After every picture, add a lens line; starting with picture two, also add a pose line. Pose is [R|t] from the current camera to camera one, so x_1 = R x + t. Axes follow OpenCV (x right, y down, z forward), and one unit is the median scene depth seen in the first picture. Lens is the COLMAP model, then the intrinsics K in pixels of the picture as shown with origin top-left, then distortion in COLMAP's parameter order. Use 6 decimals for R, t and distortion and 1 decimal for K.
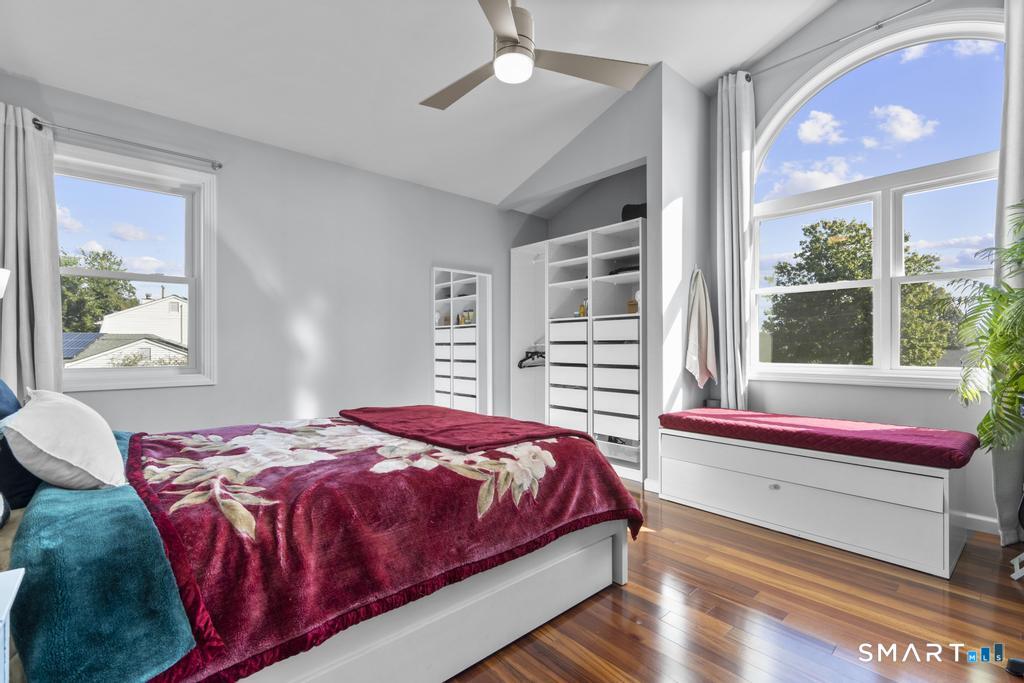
lens RADIAL K [[459.4, 0, 510.7], [0, 459.4, 345.7], [0, 0, 1]] dist [-0.005591, 0.003233]
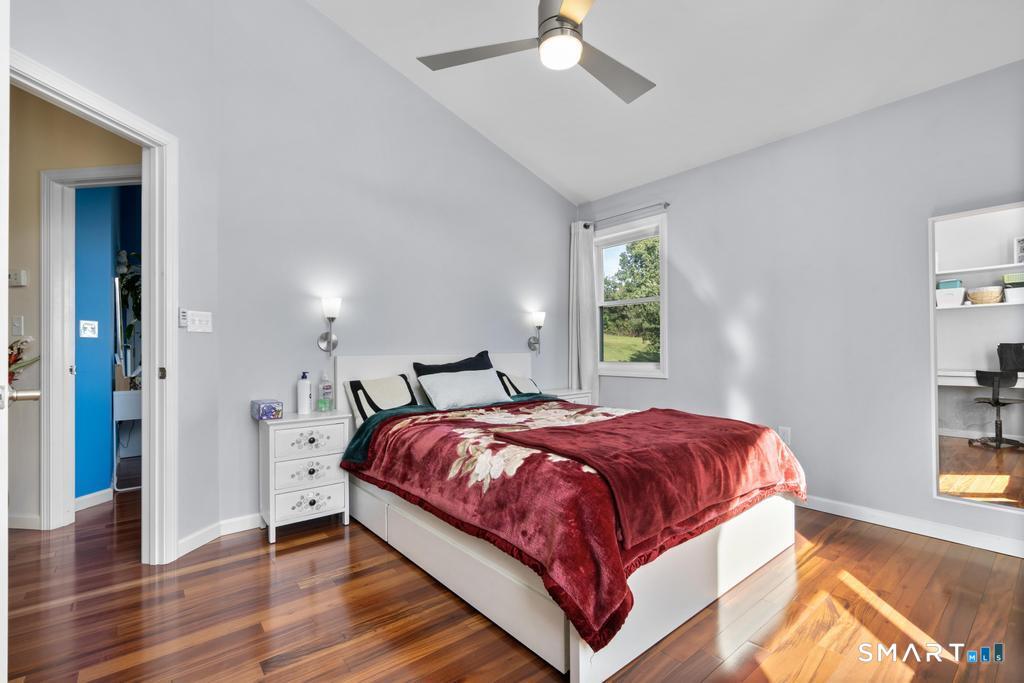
lens RADIAL K [[459.4, 0, 509.1], [0, 459.4, 350.4], [0, 0, 1]] dist [-0.005591, 0.003233]
pose [[-0.041952, -0.000648, -0.999119, 0.792840], [0.006046, 0.999981, -0.000903, 0.002837], [0.999101, -0.006079, -0.041948, 0.785137]]
